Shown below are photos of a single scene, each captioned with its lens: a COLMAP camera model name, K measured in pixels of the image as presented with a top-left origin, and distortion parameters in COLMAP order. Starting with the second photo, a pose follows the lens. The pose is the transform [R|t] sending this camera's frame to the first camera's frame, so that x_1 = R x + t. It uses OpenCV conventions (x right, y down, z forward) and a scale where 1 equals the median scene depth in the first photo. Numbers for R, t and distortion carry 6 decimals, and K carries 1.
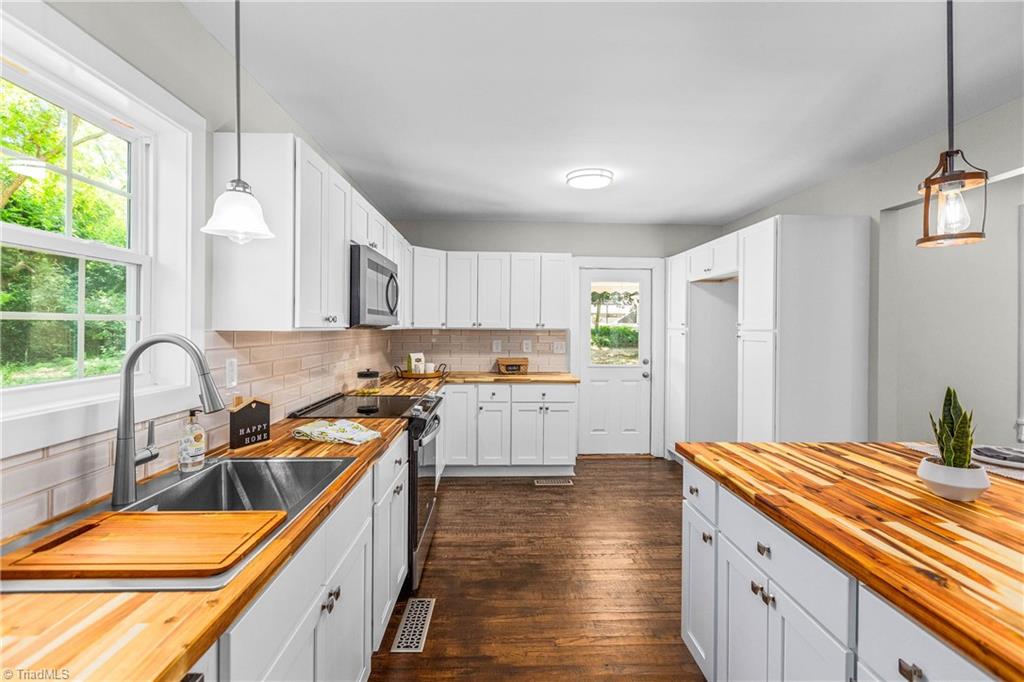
lens RADIAL K [[463.5, 0, 510.6], [0, 463.5, 331.8], [0, 0, 1]] dist [-0.000207, 0.000037]
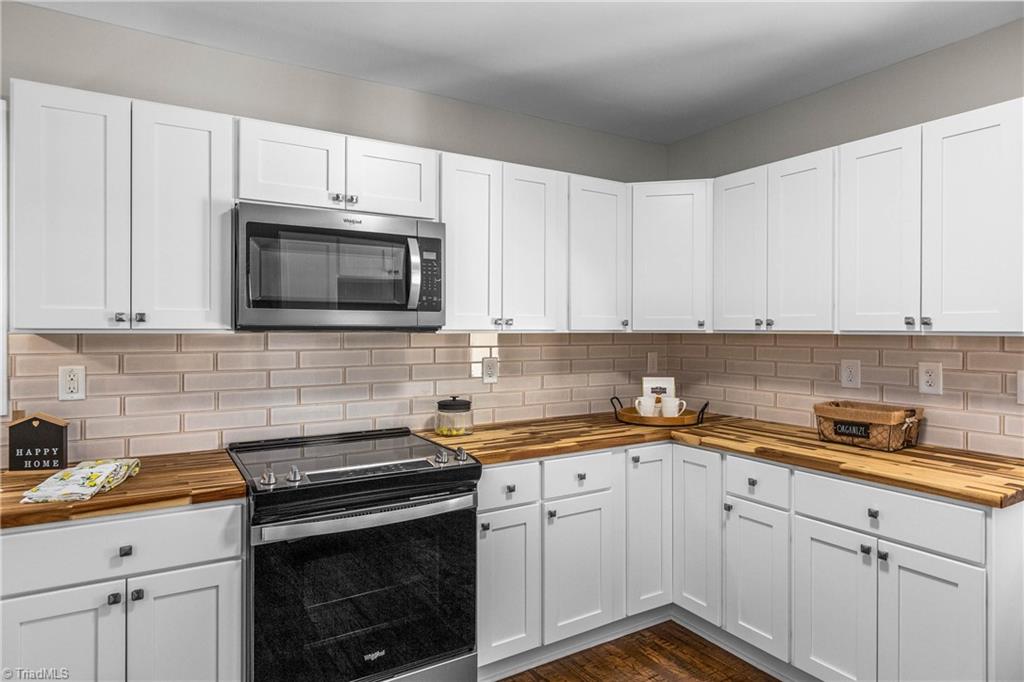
lens RADIAL K [[598.1, 0, 520.9], [0, 598.1, 339.6], [0, 0, 1]] dist [0.006171, -0.000401]
pose [[0.483183, 0.004771, -0.875506, 0.346897], [-0.006487, 0.999977, 0.001870, 0.001050], [0.875495, 0.004776, 0.483203, 0.539223]]
